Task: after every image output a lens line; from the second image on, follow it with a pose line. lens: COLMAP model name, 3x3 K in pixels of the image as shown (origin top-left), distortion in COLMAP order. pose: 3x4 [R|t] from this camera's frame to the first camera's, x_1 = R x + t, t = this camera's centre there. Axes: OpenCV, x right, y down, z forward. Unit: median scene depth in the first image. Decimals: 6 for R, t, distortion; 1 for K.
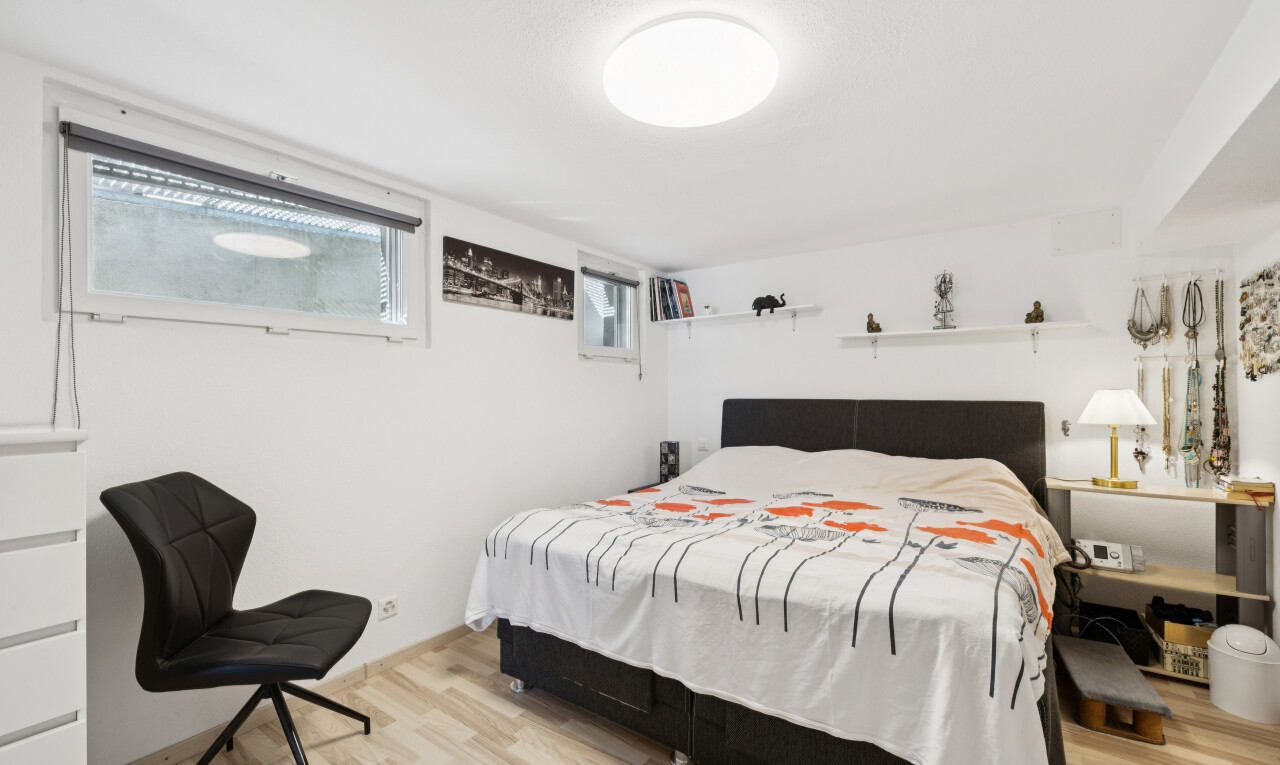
lens RADIAL K [[539.5, 0, 630.5], [0, 539.5, 382.0], [0, 0, 1]] dist [0.000314, 0.000391]
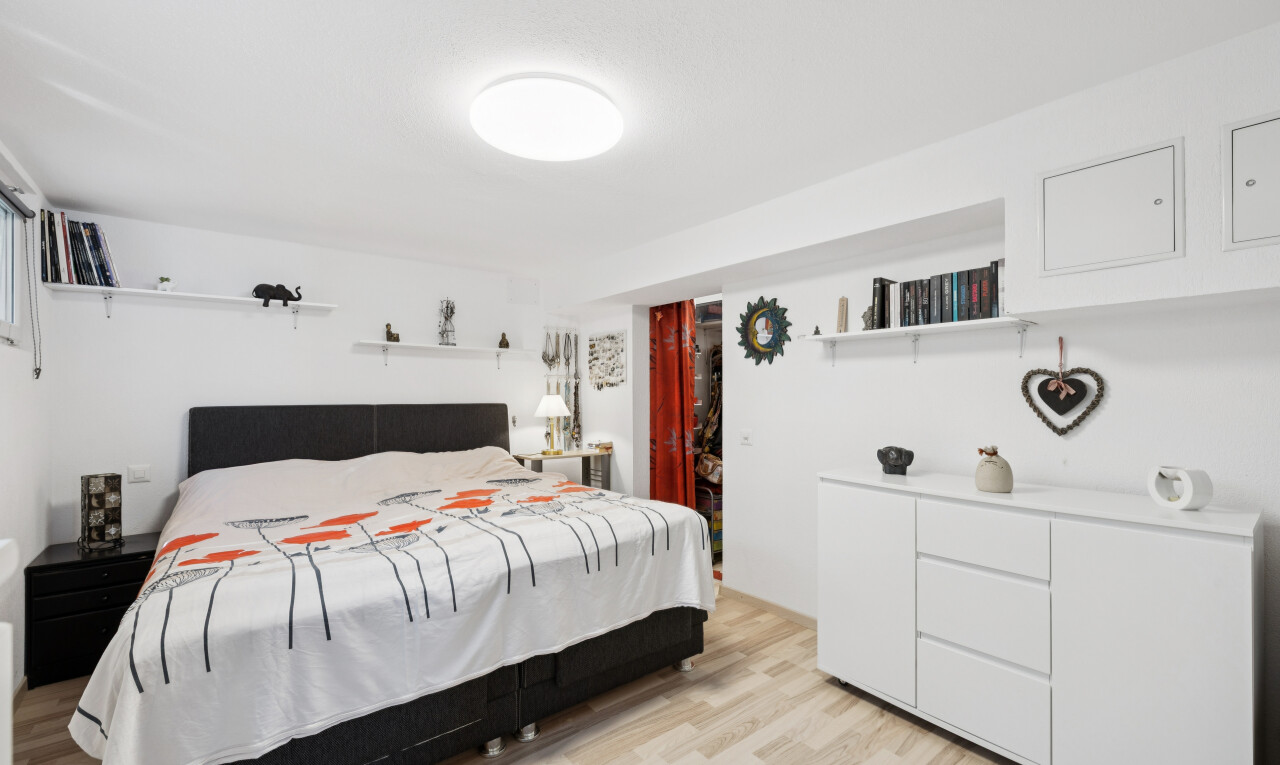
lens RADIAL K [[539.5, 0, 629.2], [0, 539.5, 393.2], [0, 0, 1]] dist [0.000314, 0.000391]
pose [[0.275005, 0.004594, 0.961432, -0.576958], [-0.013659, 0.999906, -0.000871, 0.006650], [-0.961346, -0.012893, 0.275042, 0.319707]]
